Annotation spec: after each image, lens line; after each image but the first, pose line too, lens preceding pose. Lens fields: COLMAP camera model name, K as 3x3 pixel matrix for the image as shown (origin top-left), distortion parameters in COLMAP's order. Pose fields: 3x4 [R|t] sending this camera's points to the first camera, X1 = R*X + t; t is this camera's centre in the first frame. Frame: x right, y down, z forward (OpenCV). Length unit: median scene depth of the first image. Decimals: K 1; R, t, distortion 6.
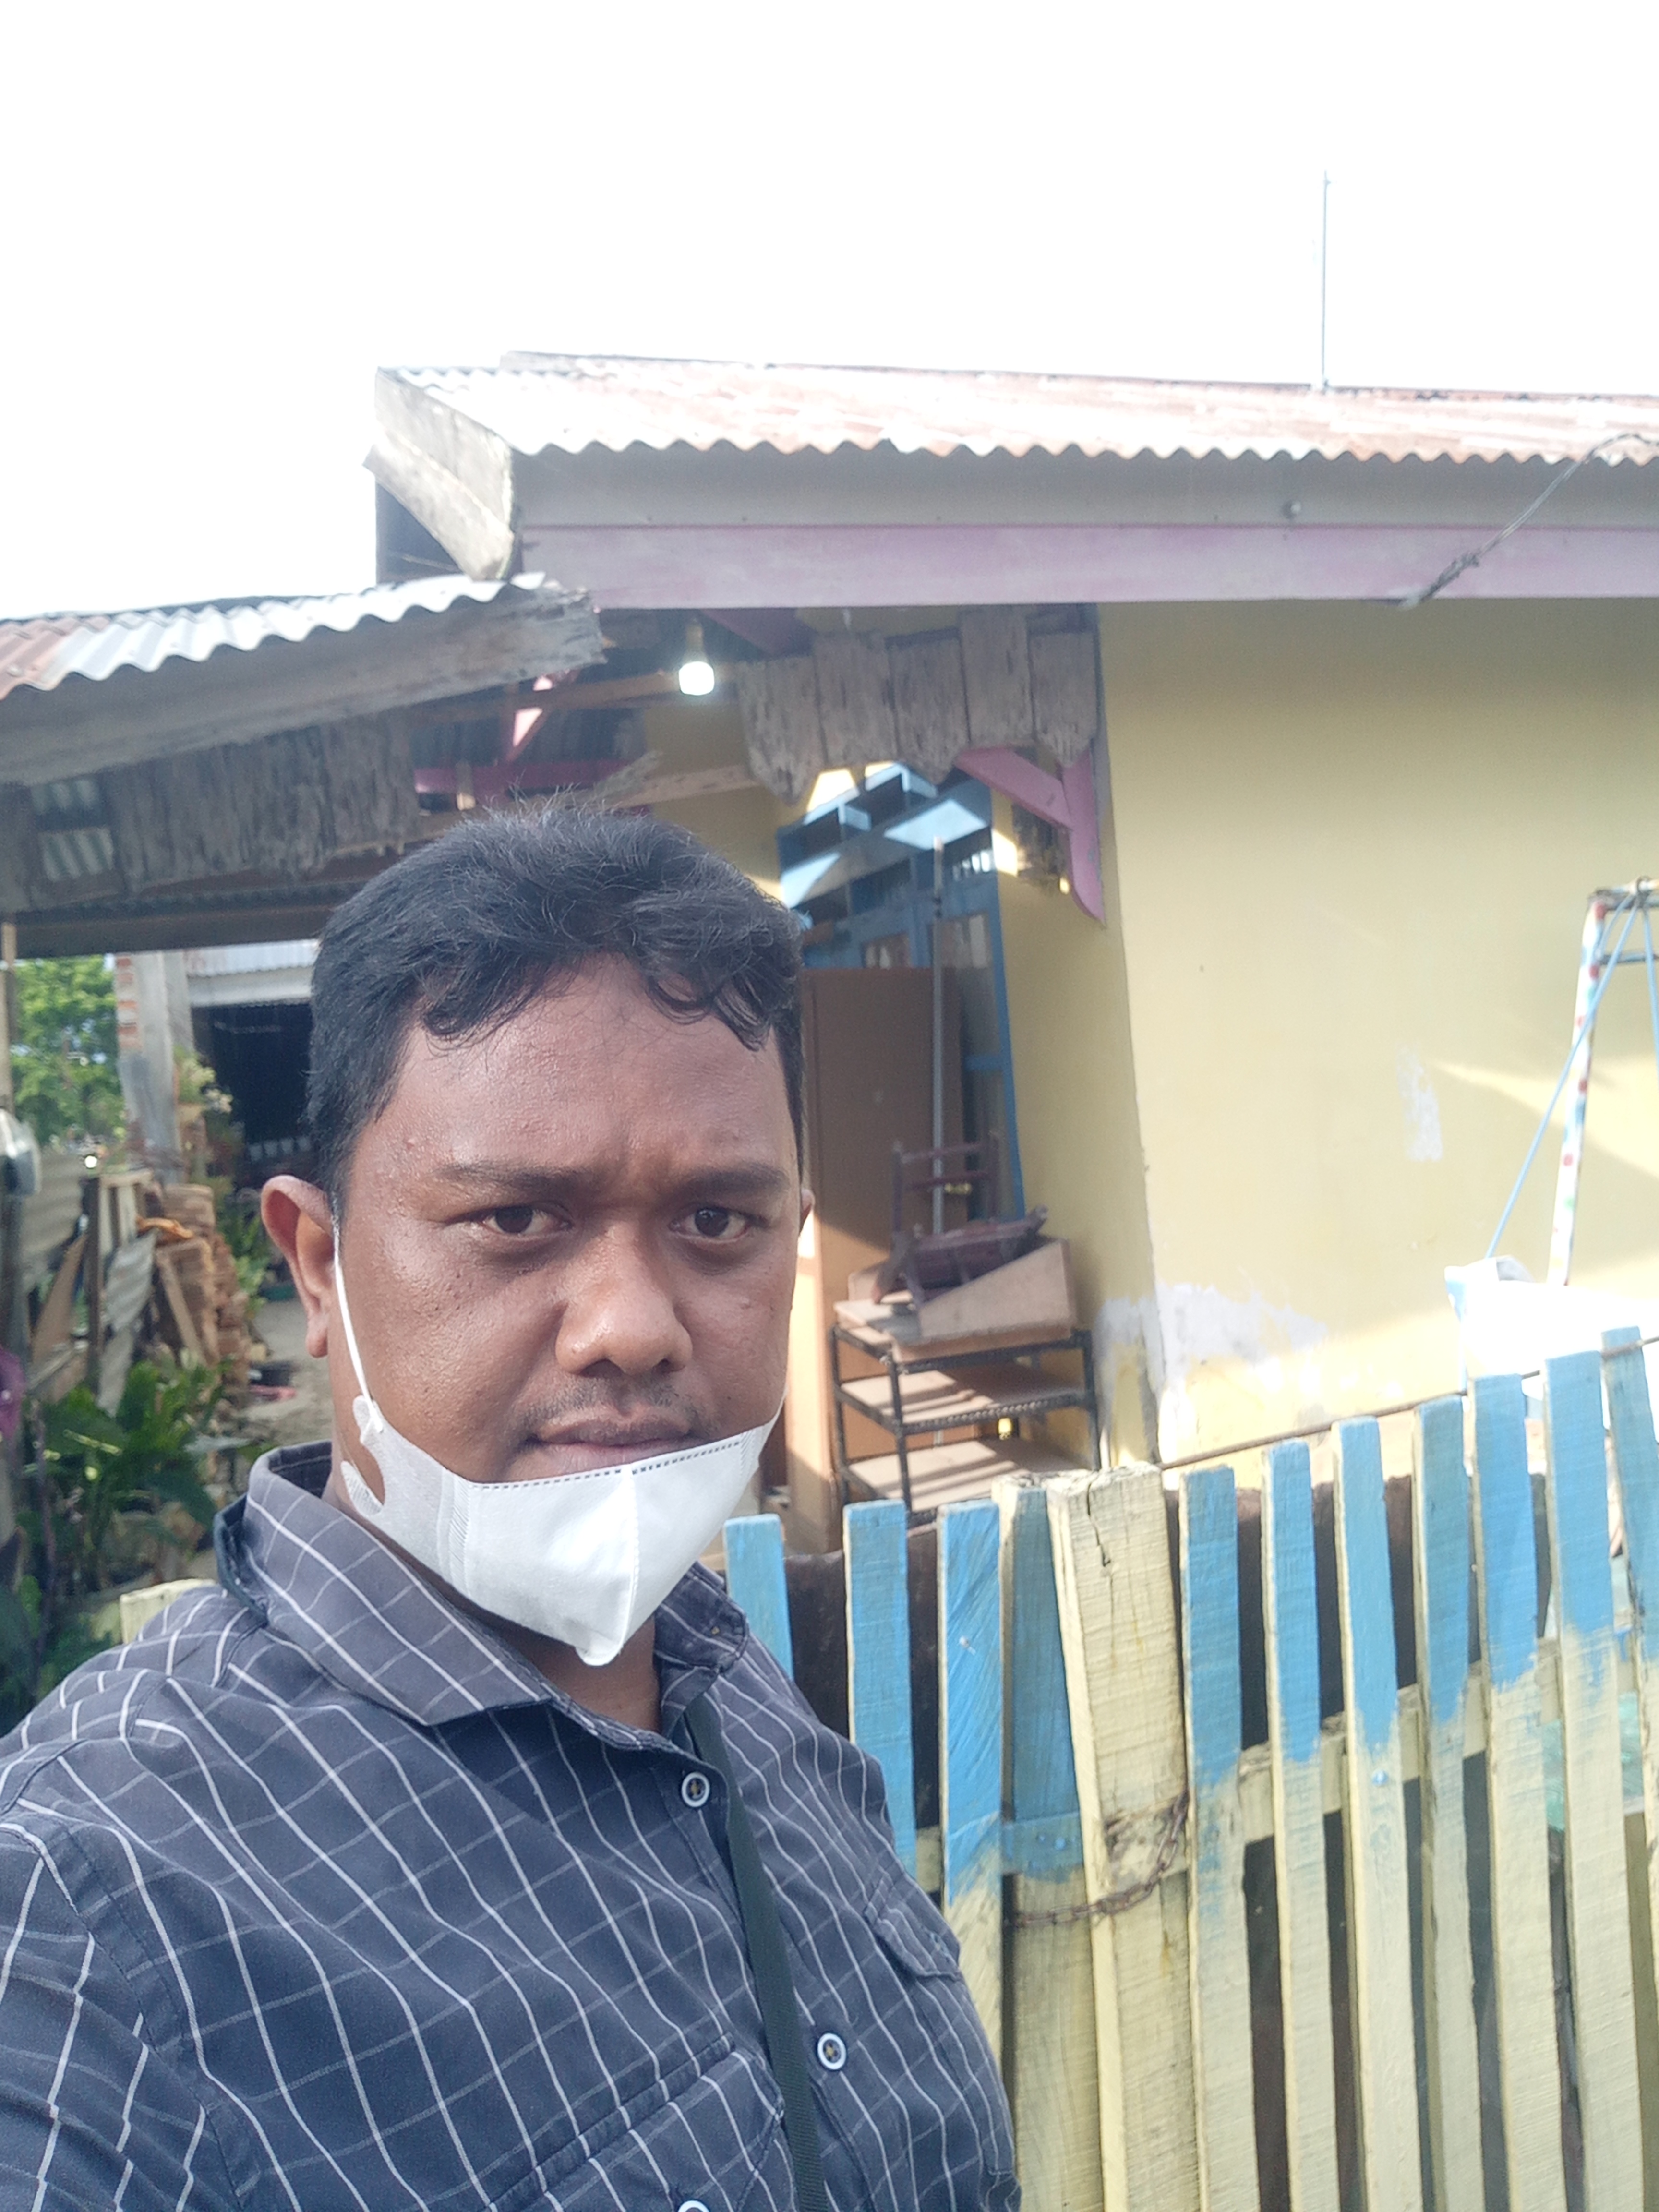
lens RADIAL K [[1642.4, 0, 823.9], [0, 1642.4, 1058.3], [0, 0, 1]] dist [-0.001366, -0.095024]
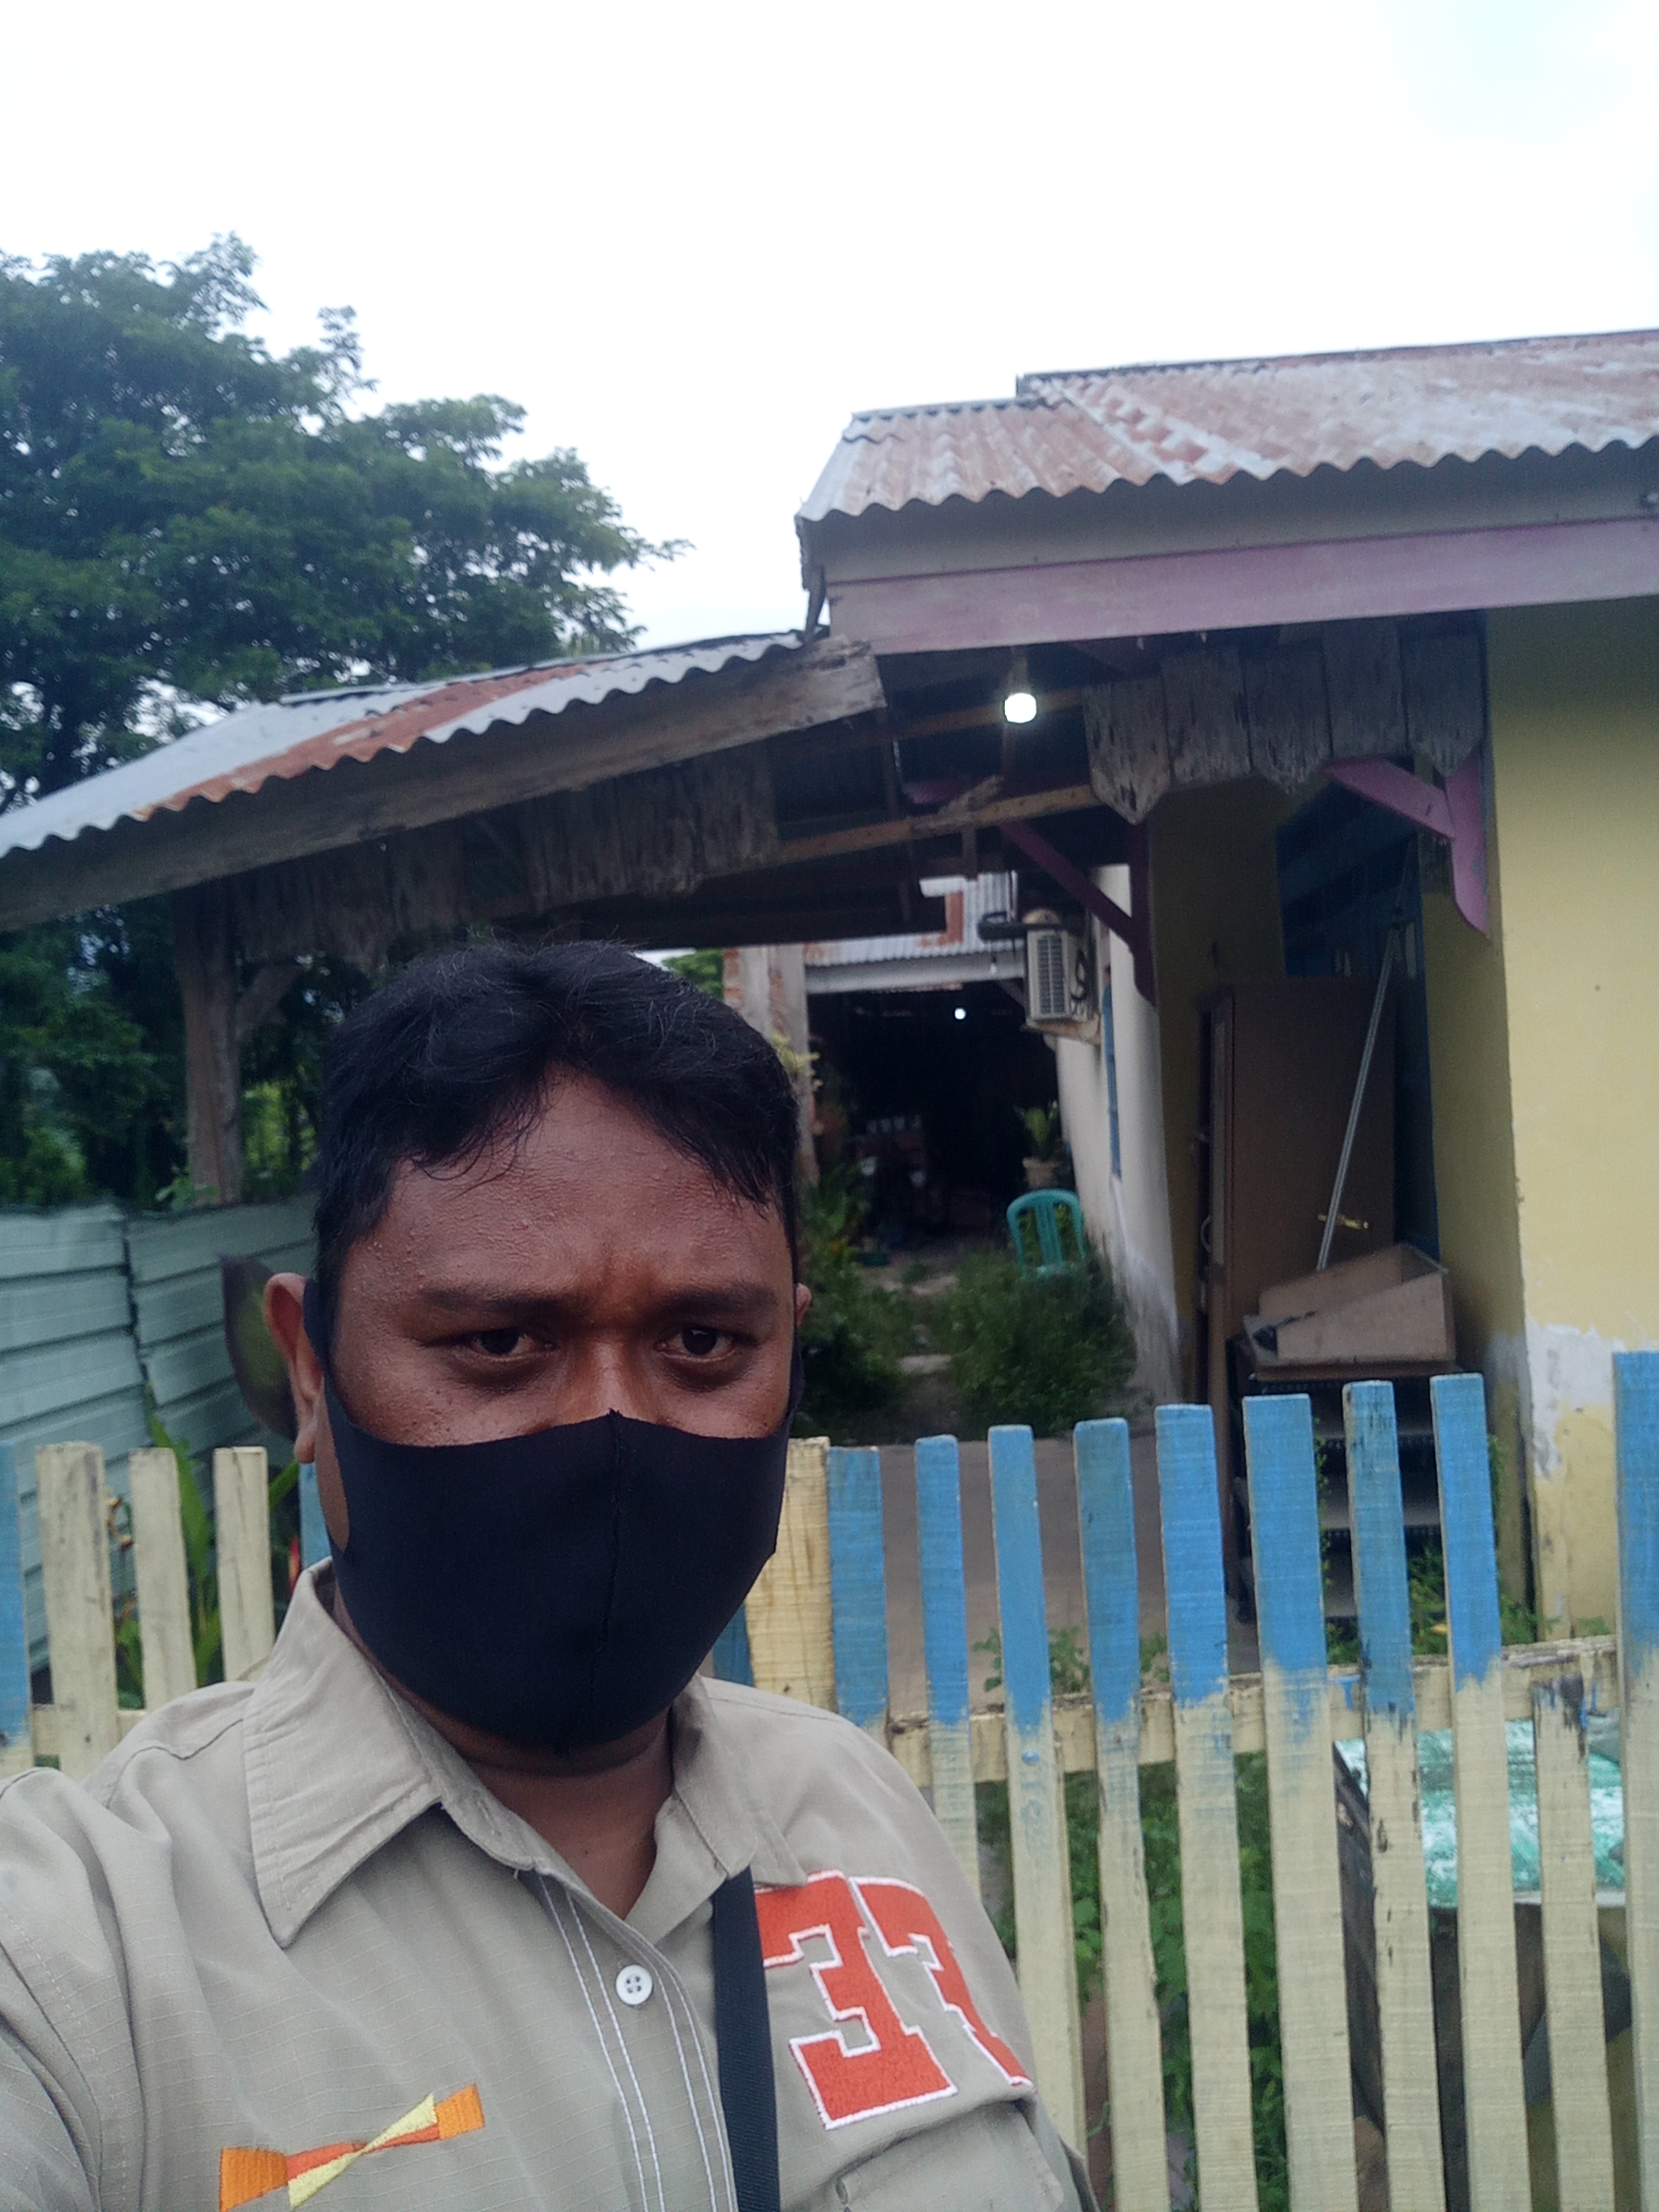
lens RADIAL K [[1654.0, 0, 833.8], [0, 1654.0, 1068.8], [0, 0, 1]] dist [0.025199, -0.151120]
pose [[0.924348, 0.036599, -0.379792, 0.228484], [-0.032045, 0.999319, 0.018308, -0.015300], [0.380204, -0.004753, 0.924891, -0.032517]]
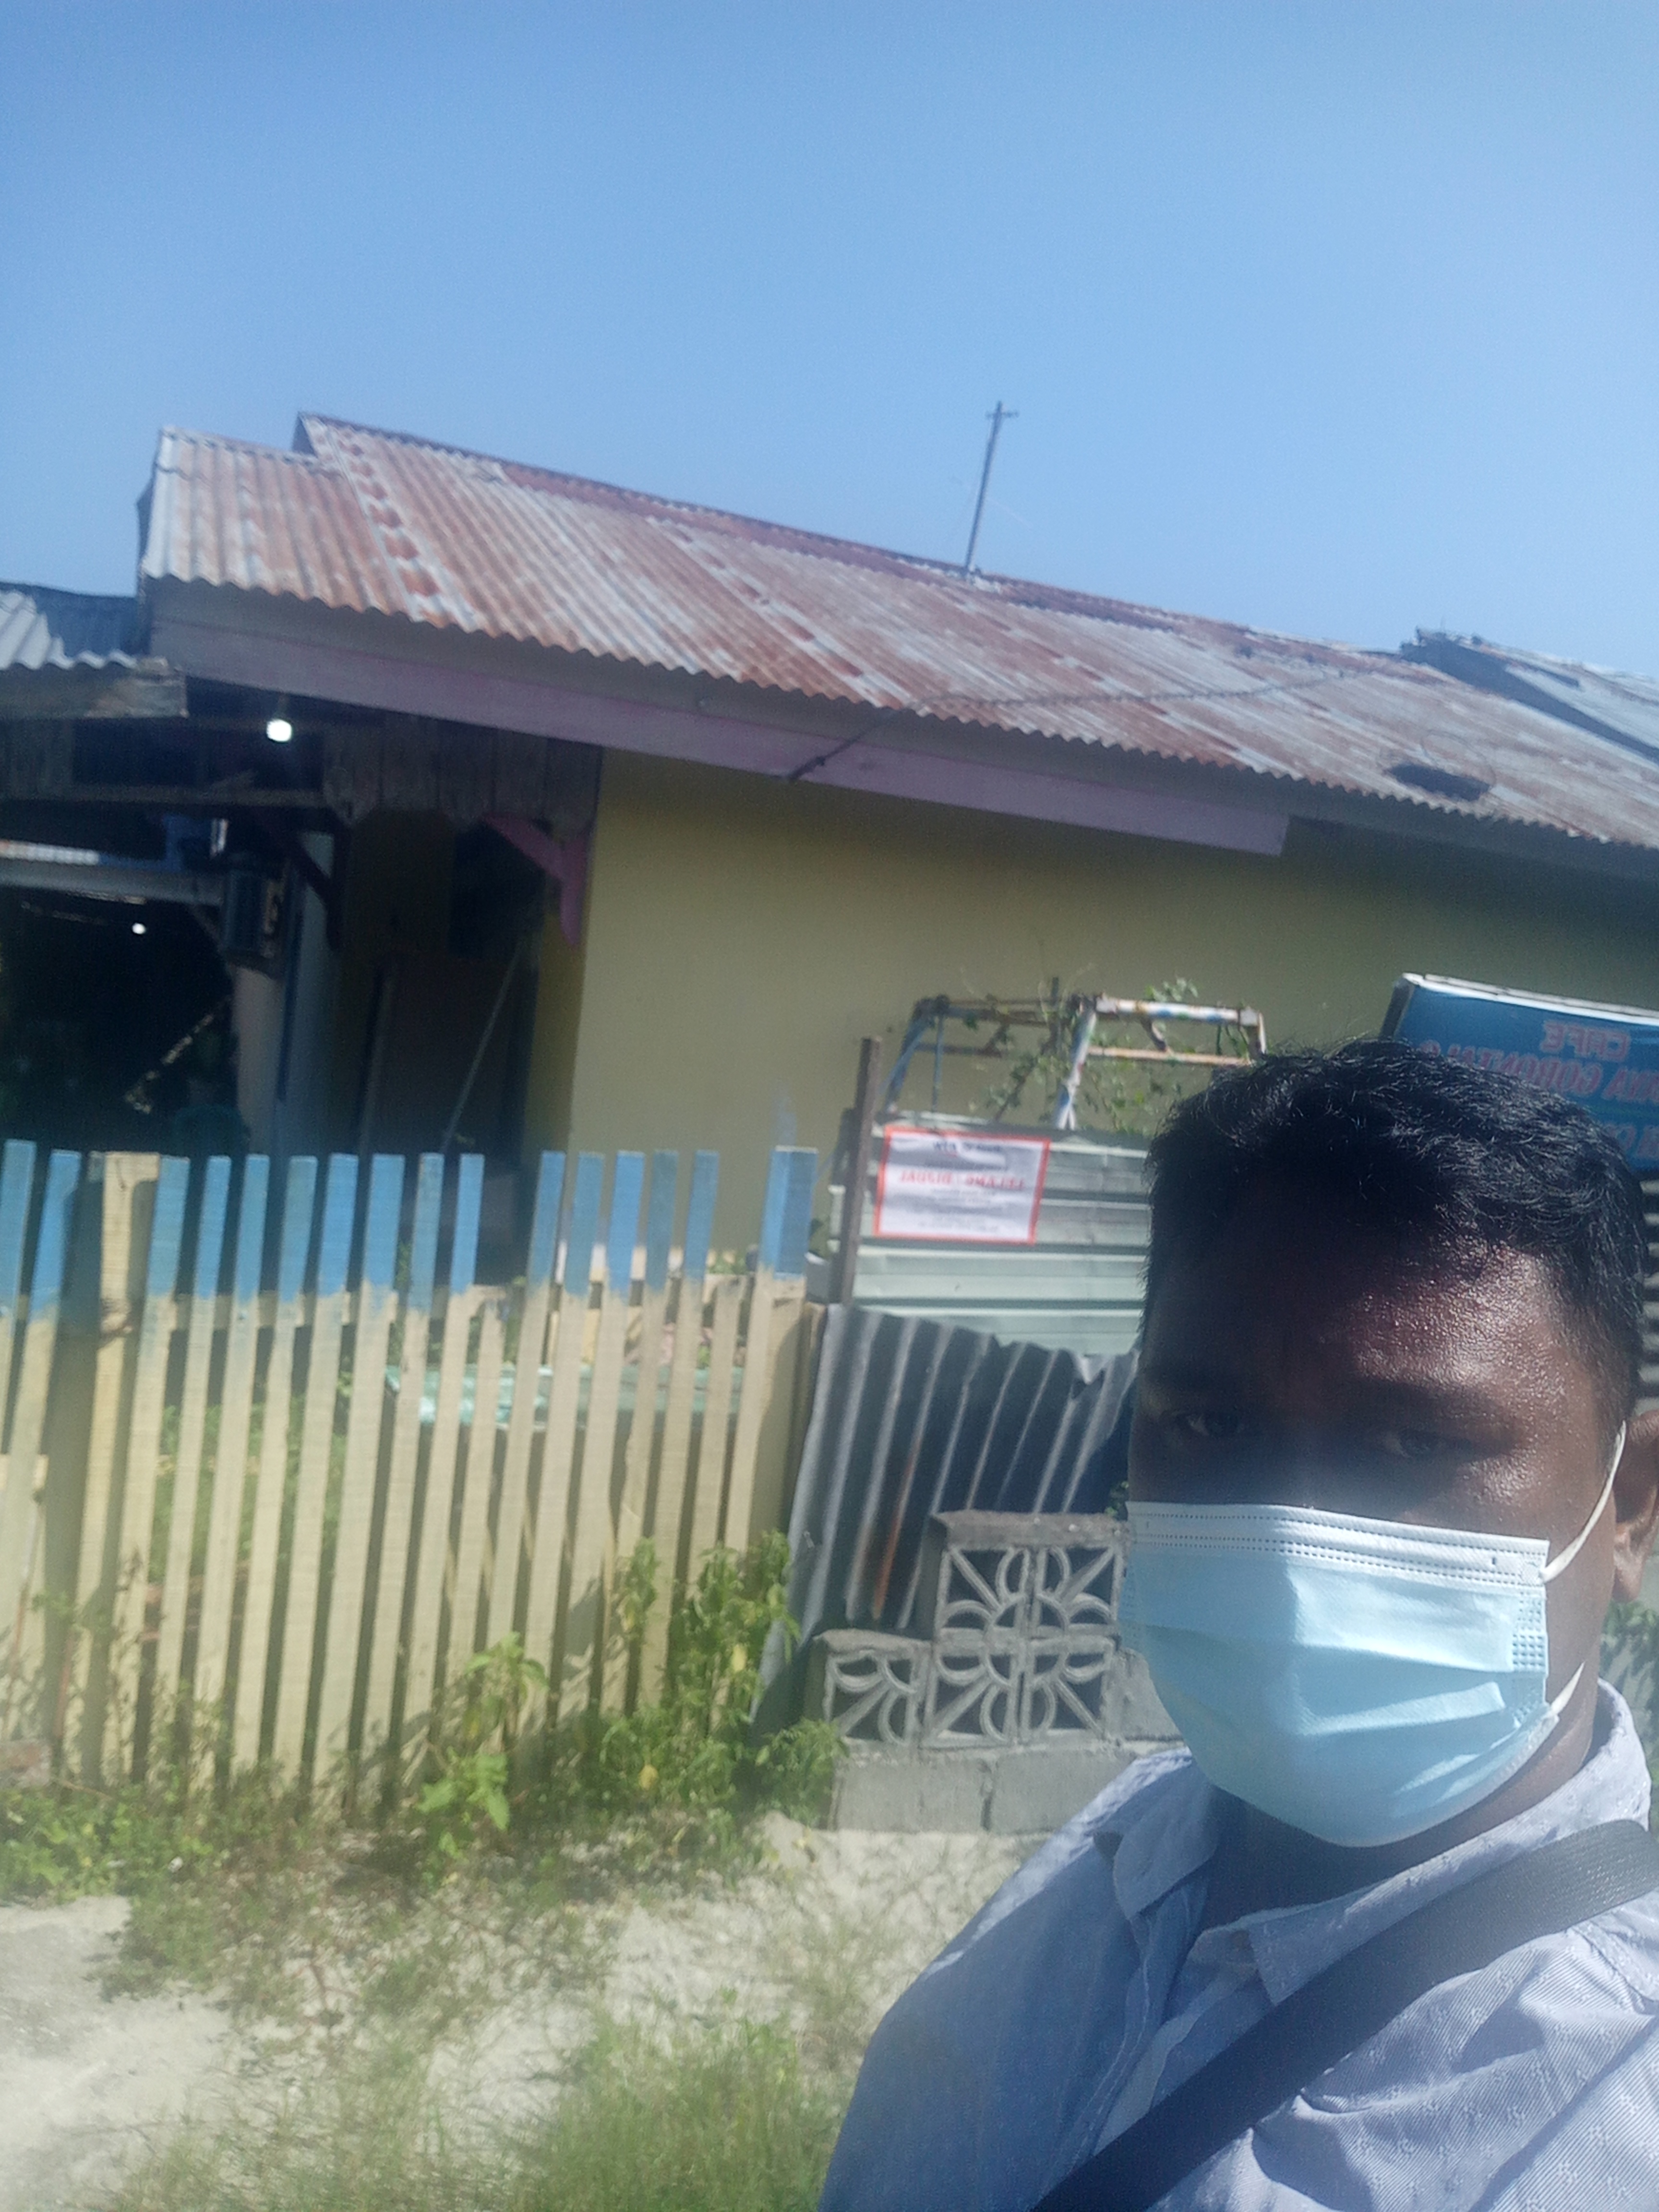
lens RADIAL K [[1580.5, 0, 829.5], [0, 1580.5, 1106.0], [0, 0, 1]] dist [-0.001853, -0.080145]
pose [[0.975605, 0.184534, 0.118923, 0.303652], [-0.186987, 0.982314, 0.009714, -0.006210], [-0.115027, -0.031714, 0.992856, -0.482026]]
